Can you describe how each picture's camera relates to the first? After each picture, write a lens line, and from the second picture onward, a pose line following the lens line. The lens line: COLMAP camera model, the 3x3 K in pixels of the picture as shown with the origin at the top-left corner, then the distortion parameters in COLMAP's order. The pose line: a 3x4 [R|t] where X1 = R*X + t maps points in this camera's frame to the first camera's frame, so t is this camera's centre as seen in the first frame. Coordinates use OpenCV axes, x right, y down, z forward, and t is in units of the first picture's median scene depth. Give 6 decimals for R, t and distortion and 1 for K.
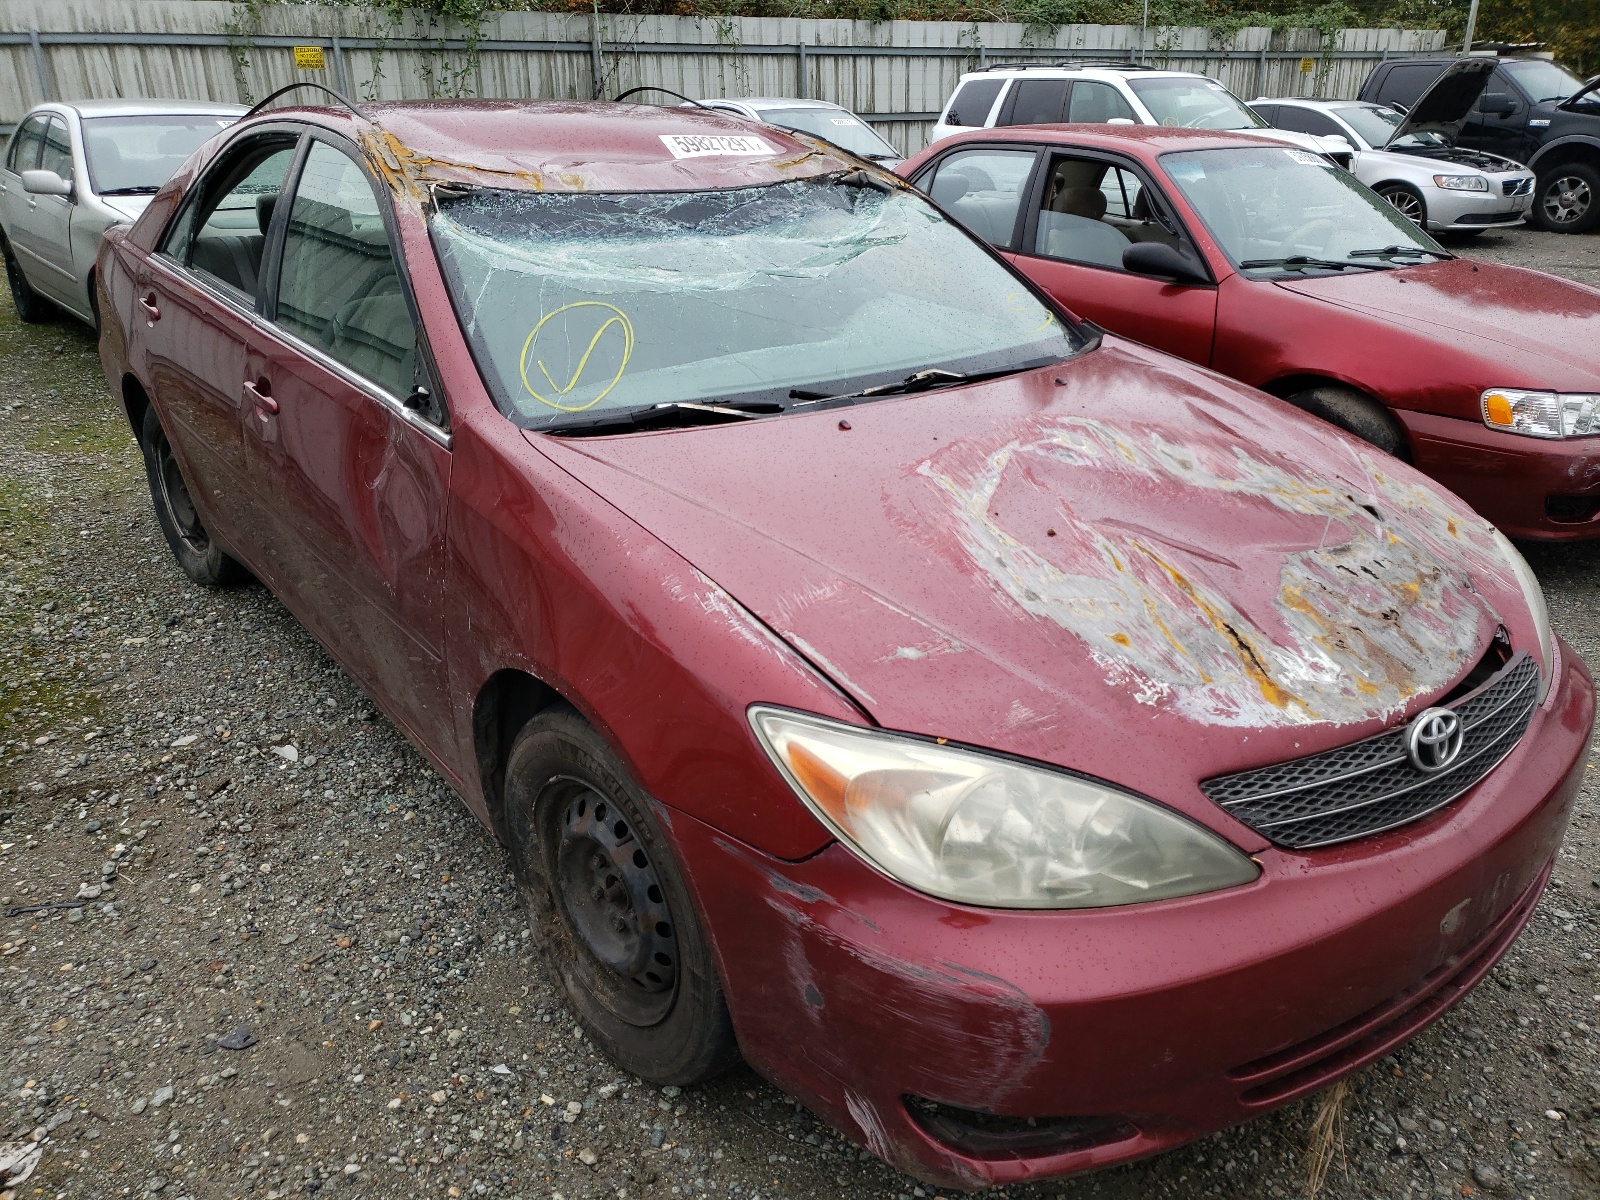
lens RADIAL K [[1220.1, 0, 800.7], [0, 1220.1, 626.0], [0, 0, 1]] dist [0.010457, 0.008049]
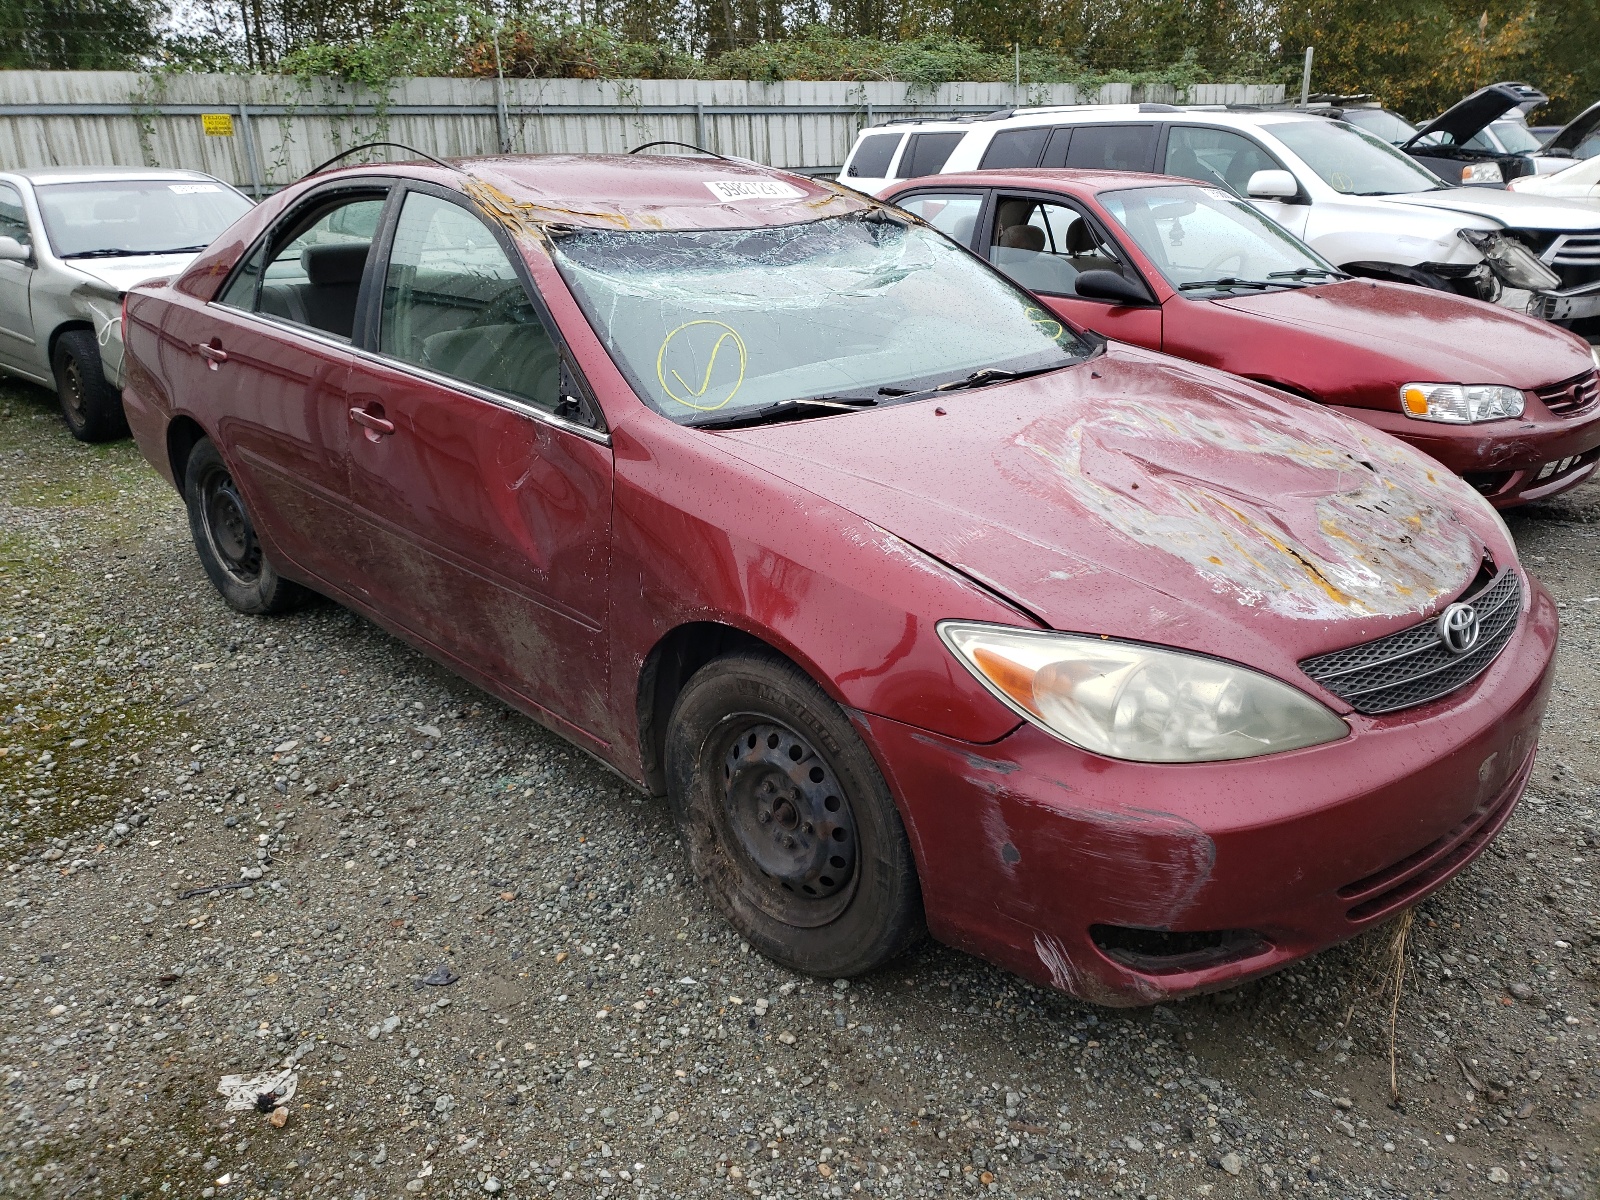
lens RADIAL K [[1231.7, 0, 800.0], [0, 1231.7, 600.0], [0, 0, 1]] dist [0.007625, 0.008046]
pose [[0.994395, -0.052228, 0.091929, -0.203856], [0.057784, 0.996593, -0.058848, 0.074309], [-0.088542, 0.063831, 0.994025, -0.154690]]
